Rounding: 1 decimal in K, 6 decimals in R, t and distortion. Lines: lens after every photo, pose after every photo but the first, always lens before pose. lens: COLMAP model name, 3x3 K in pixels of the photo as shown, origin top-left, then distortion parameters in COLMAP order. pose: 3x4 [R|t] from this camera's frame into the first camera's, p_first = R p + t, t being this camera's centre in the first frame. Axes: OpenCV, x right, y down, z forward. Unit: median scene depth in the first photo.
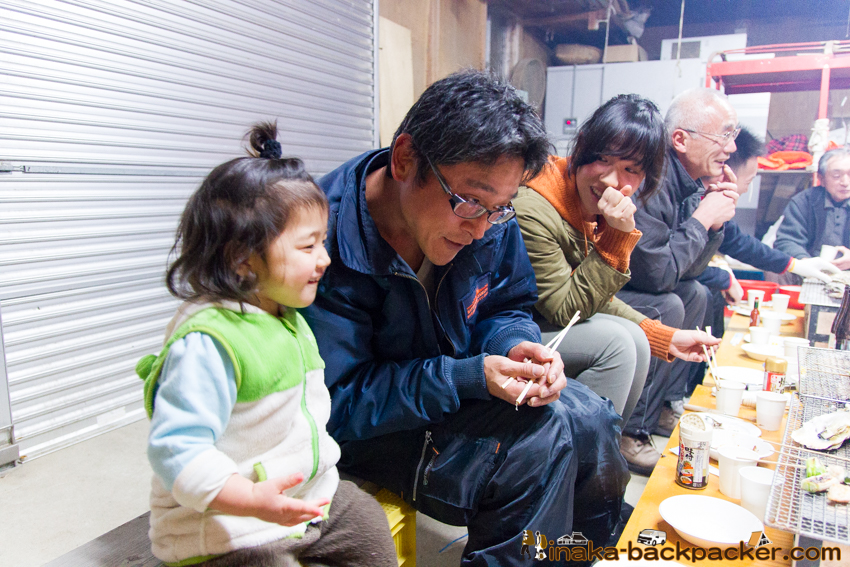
lens RADIAL K [[659.5, 0, 425.9], [0, 659.5, 291.1], [0, 0, 1]] dist [0.028303, -0.030778]
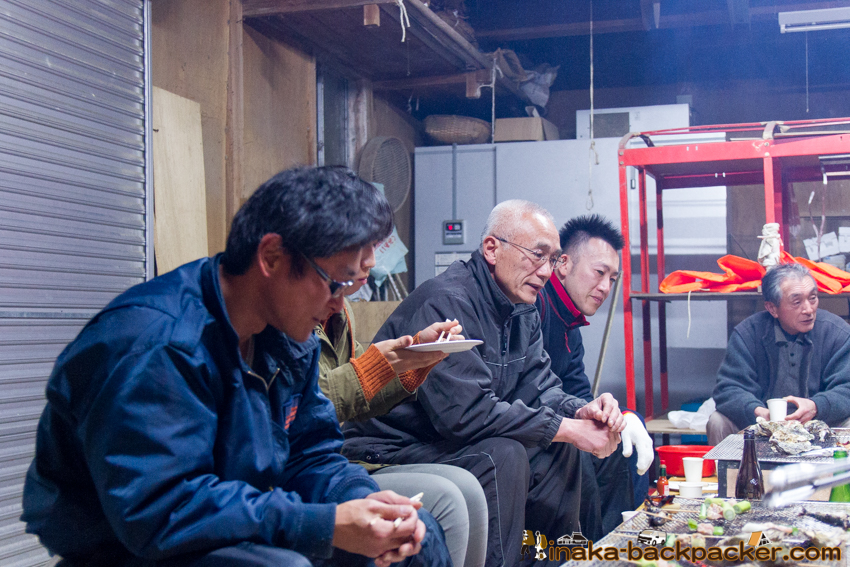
lens RADIAL K [[1145.8, 0, 420.3], [0, 1145.8, 287.8], [0, 0, 1]] dist [0.036561, 0.000000]
pose [[0.987727, -0.019189, 0.155009, 0.016451], [0.048682, 0.980811, -0.188787, 0.036167], [-0.148412, 0.194016, 0.969707, -0.181750]]
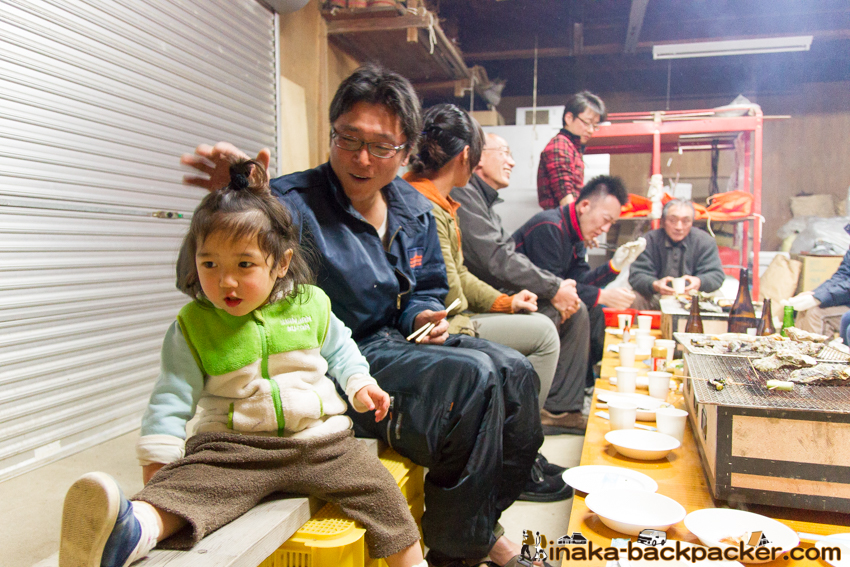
lens RADIAL K [[659.5, 0, 423.8], [0, 659.5, 294.5], [0, 0, 1]] dist [0.028303, -0.030778]
pose [[0.977604, -0.024584, 0.209011, -0.076394], [0.042003, 0.995964, -0.079315, 0.036387], [-0.206218, 0.086318, 0.974691, -0.065557]]
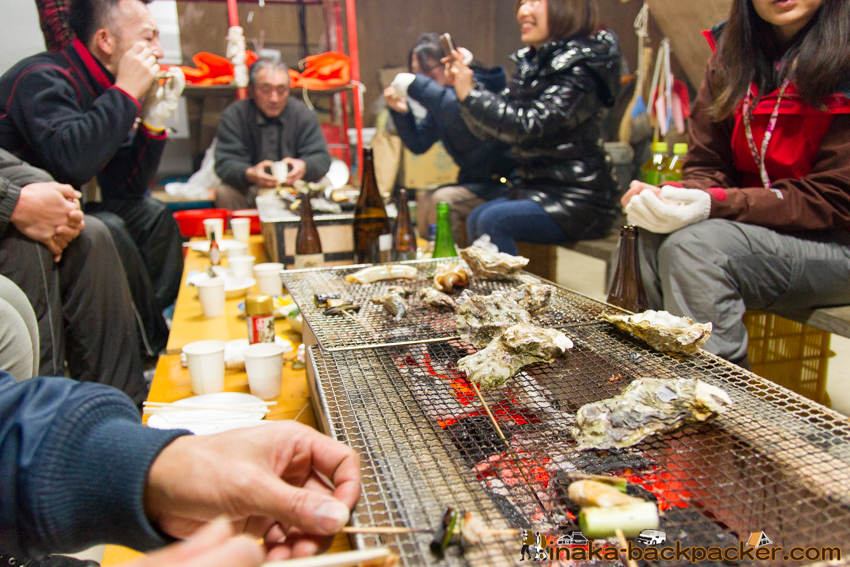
lens RADIAL K [[659.5, 0, 443.9], [0, 659.5, 301.9], [0, 0, 1]] dist [0.028303, -0.030778]
pose [[0.681292, -0.216521, 0.699257, 0.074000], [0.146364, 0.976257, 0.159688, 0.010157], [-0.717230, -0.006448, 0.696807, 0.160309]]
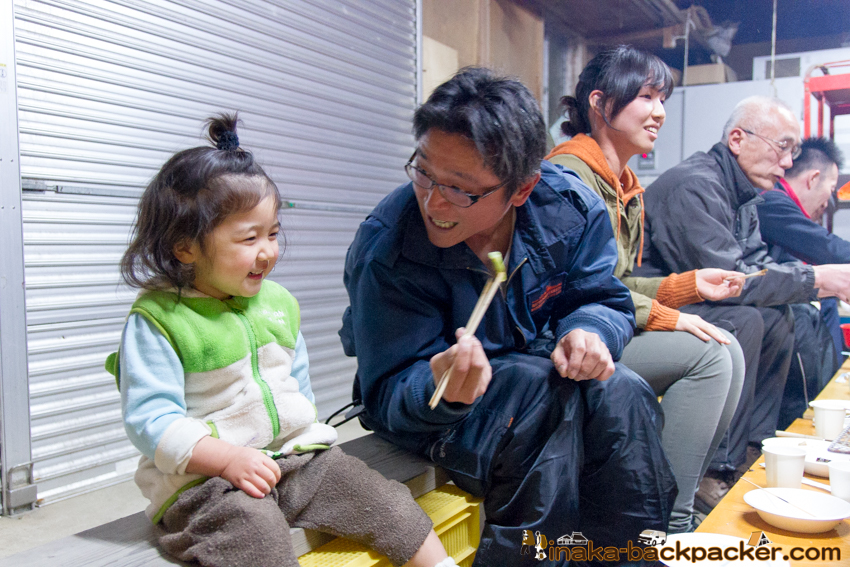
lens RADIAL K [[811.2, 0, 423.1], [0, 811.2, 289.9], [0, 0, 1]] dist [0.021296, 0.000000]
pose [[0.997944, -0.011597, -0.063038, -0.004556], [0.004959, 0.994518, -0.104449, 0.043444], [0.063904, 0.103921, 0.992530, -0.056700]]
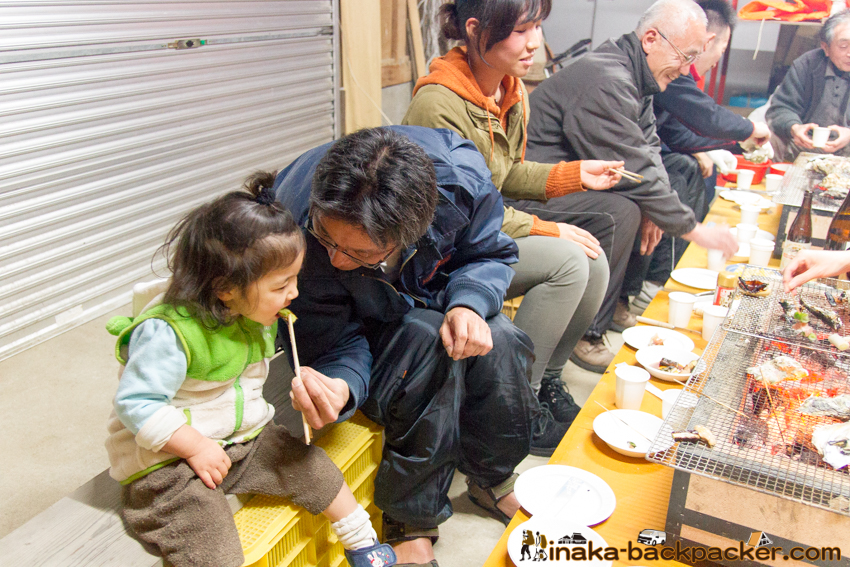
lens RADIAL K [[766.2, 0, 424.0], [0, 766.2, 298.0], [0, 0, 1]] dist [-0.001139, -0.013051]
pose [[0.999445, -0.000941, 0.033308, 0.006947], [-0.006535, 0.974655, 0.223617, -0.055781], [-0.032674, -0.223710, 0.974108, -0.068742]]
